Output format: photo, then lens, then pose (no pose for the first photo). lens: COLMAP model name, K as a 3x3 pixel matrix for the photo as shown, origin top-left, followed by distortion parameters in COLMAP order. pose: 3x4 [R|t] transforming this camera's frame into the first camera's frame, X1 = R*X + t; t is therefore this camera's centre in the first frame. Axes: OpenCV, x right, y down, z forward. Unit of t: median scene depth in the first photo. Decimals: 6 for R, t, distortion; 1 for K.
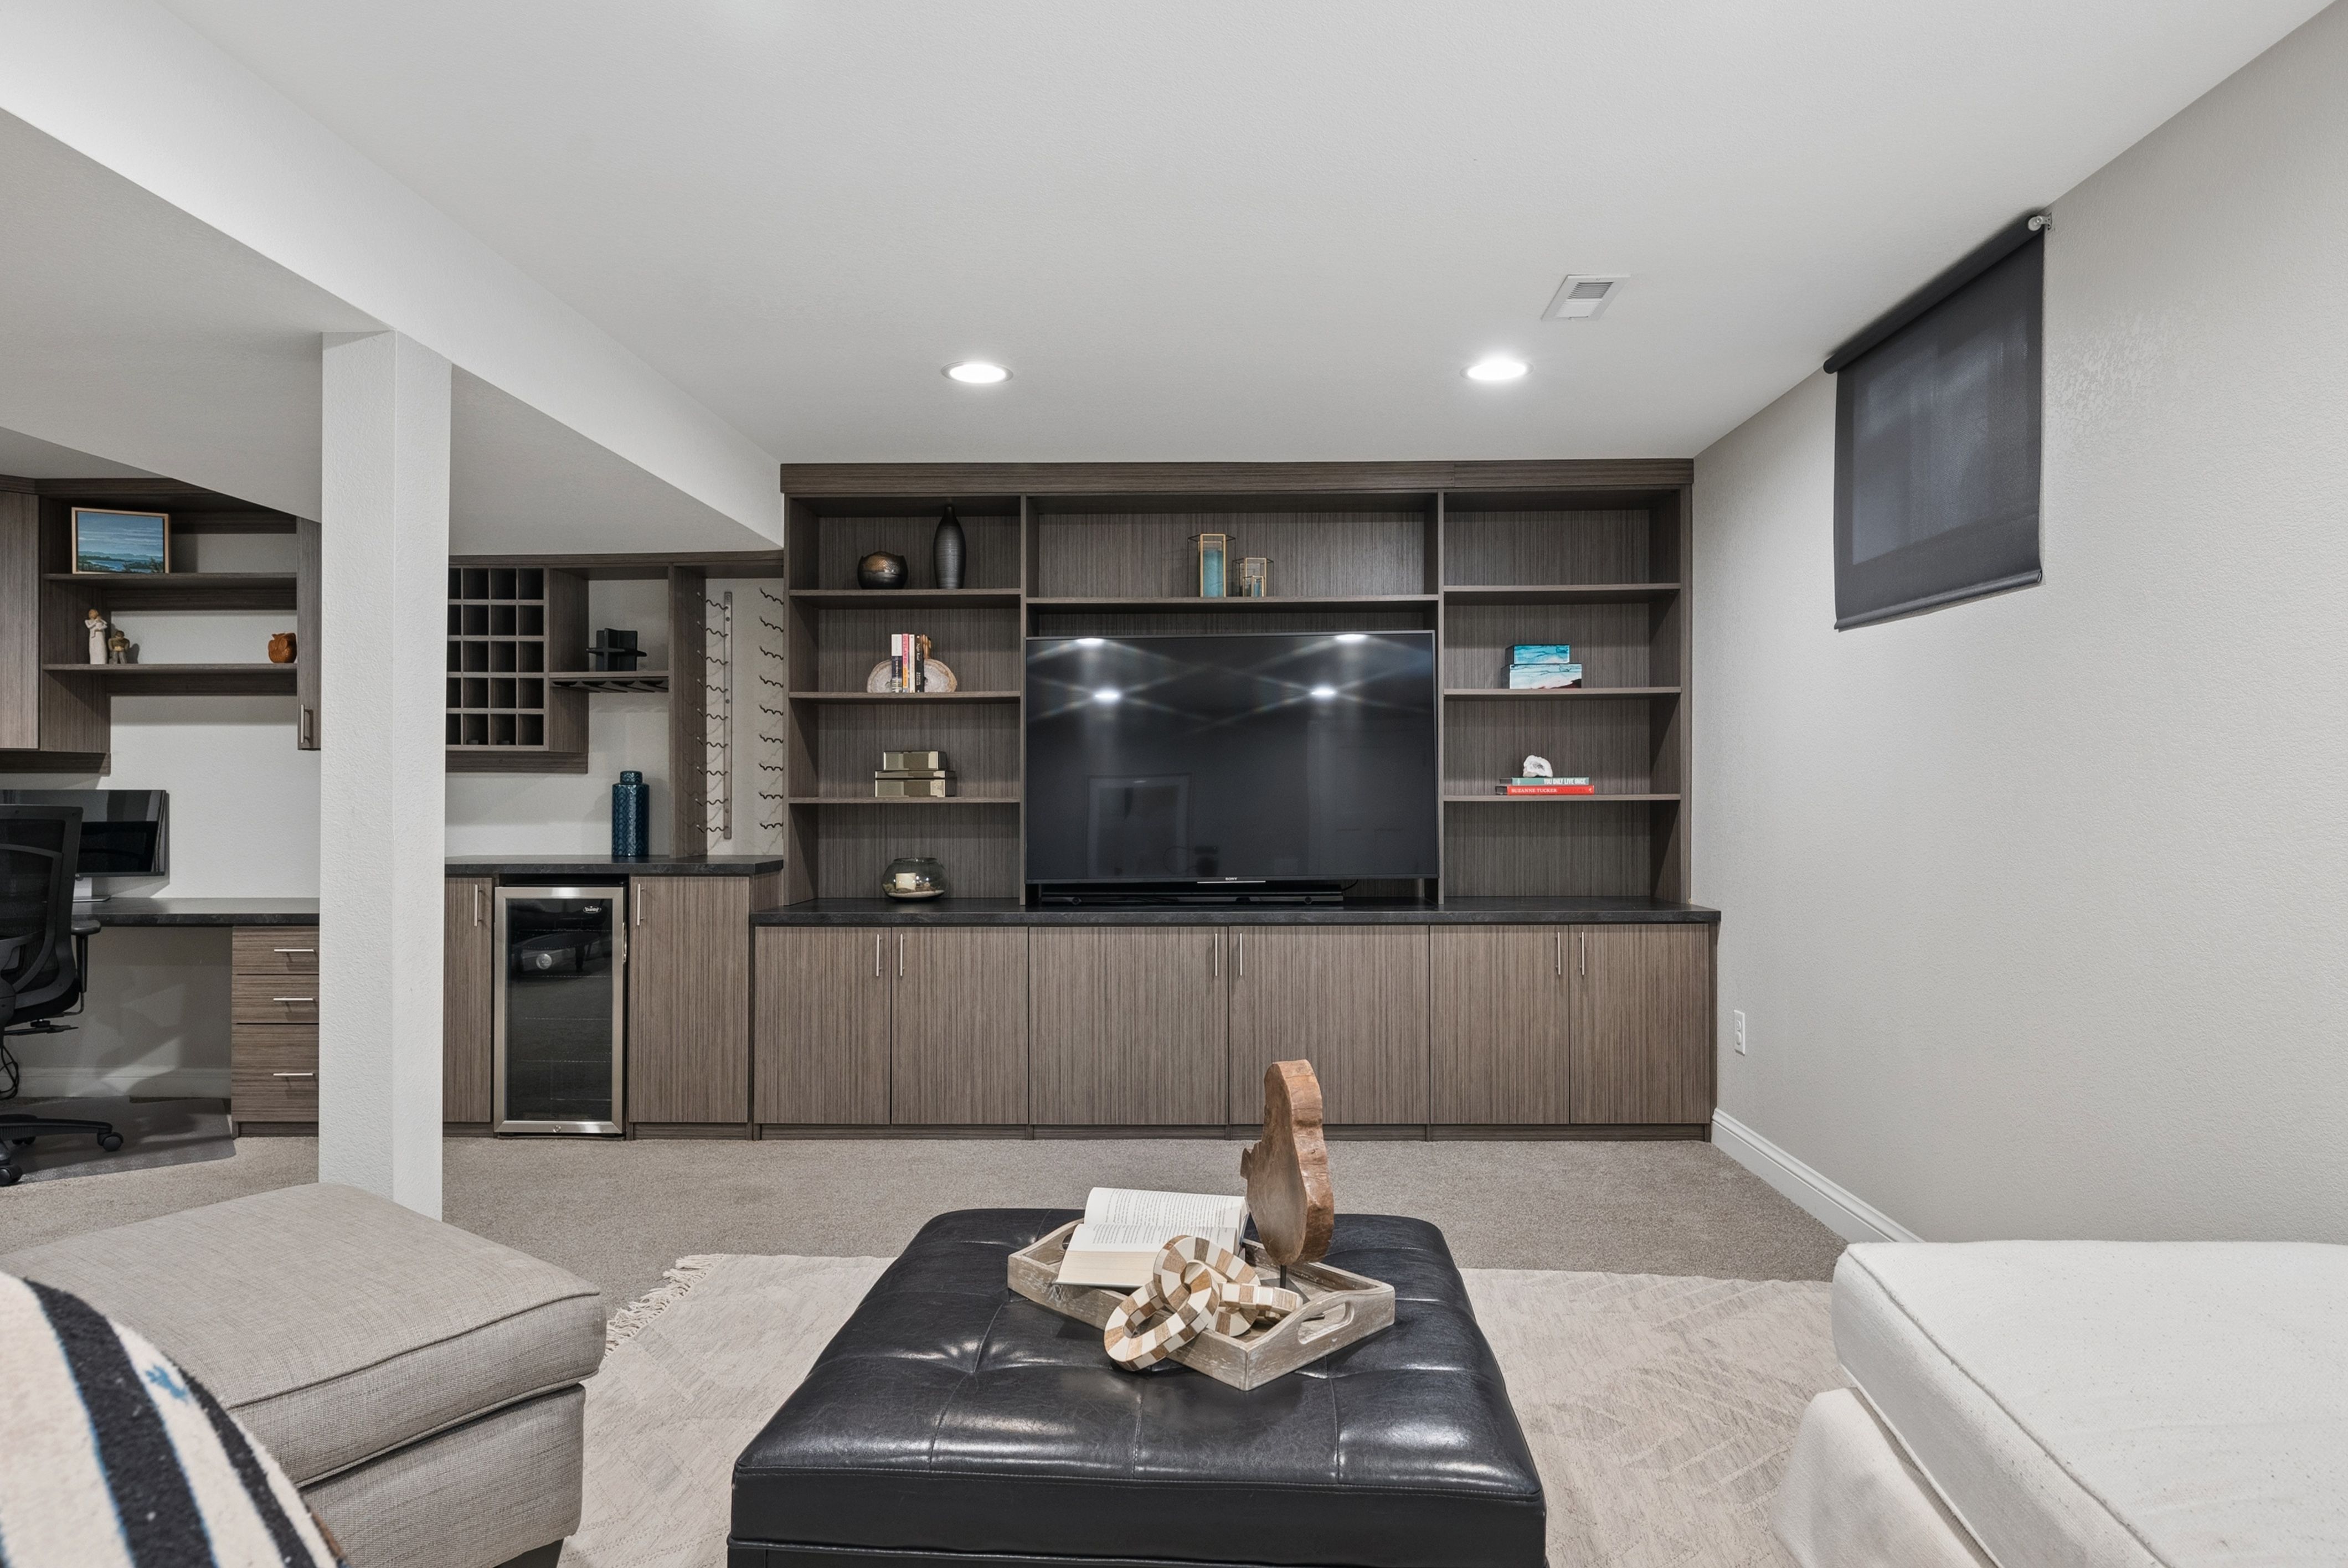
lens RADIAL K [[1311.3, 0, 1174.0], [0, 1311.3, 784.0], [0, 0, 1]] dist [0.000254, 0.000095]
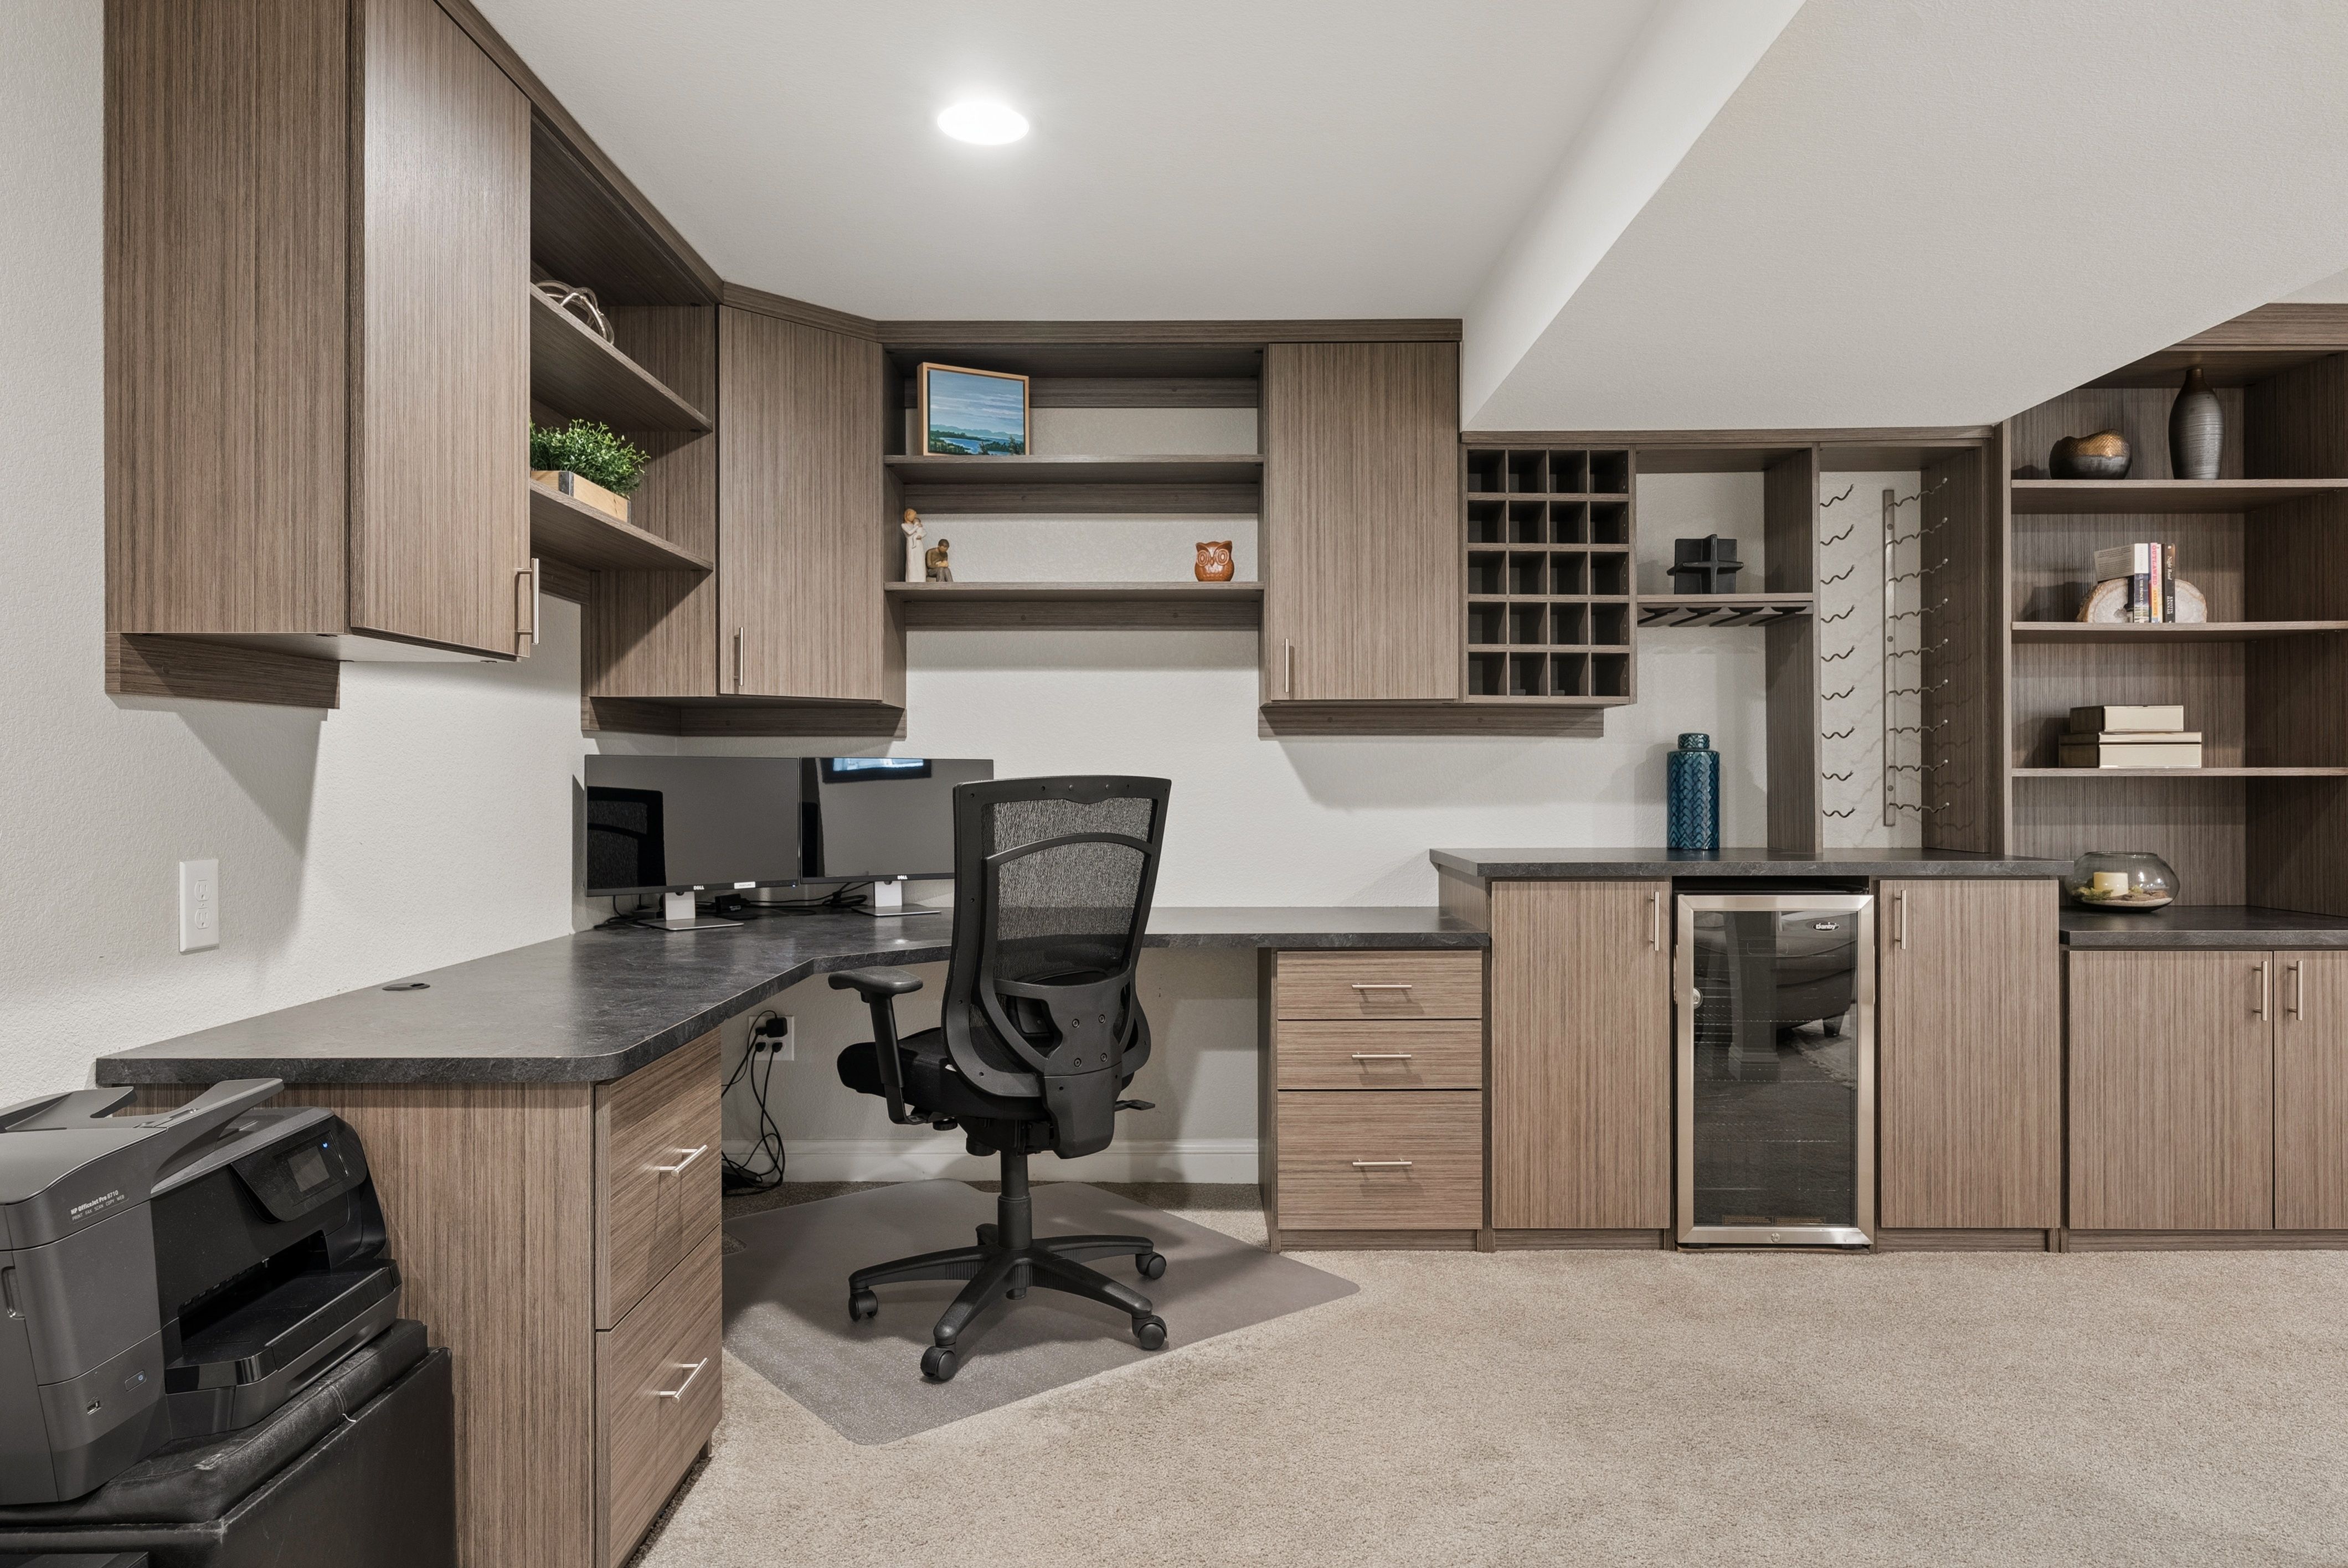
lens RADIAL K [[1386.7, 0, 1174.0], [0, 1386.7, 784.0], [0, 0, 1]] dist [-0.000954, 0.001713]
pose [[0.999452, 0.000172, 0.033115, -0.768210], [-0.000571, 0.999927, 0.012035, 0.009836], [-0.033111, -0.012047, 0.999379, 0.253167]]
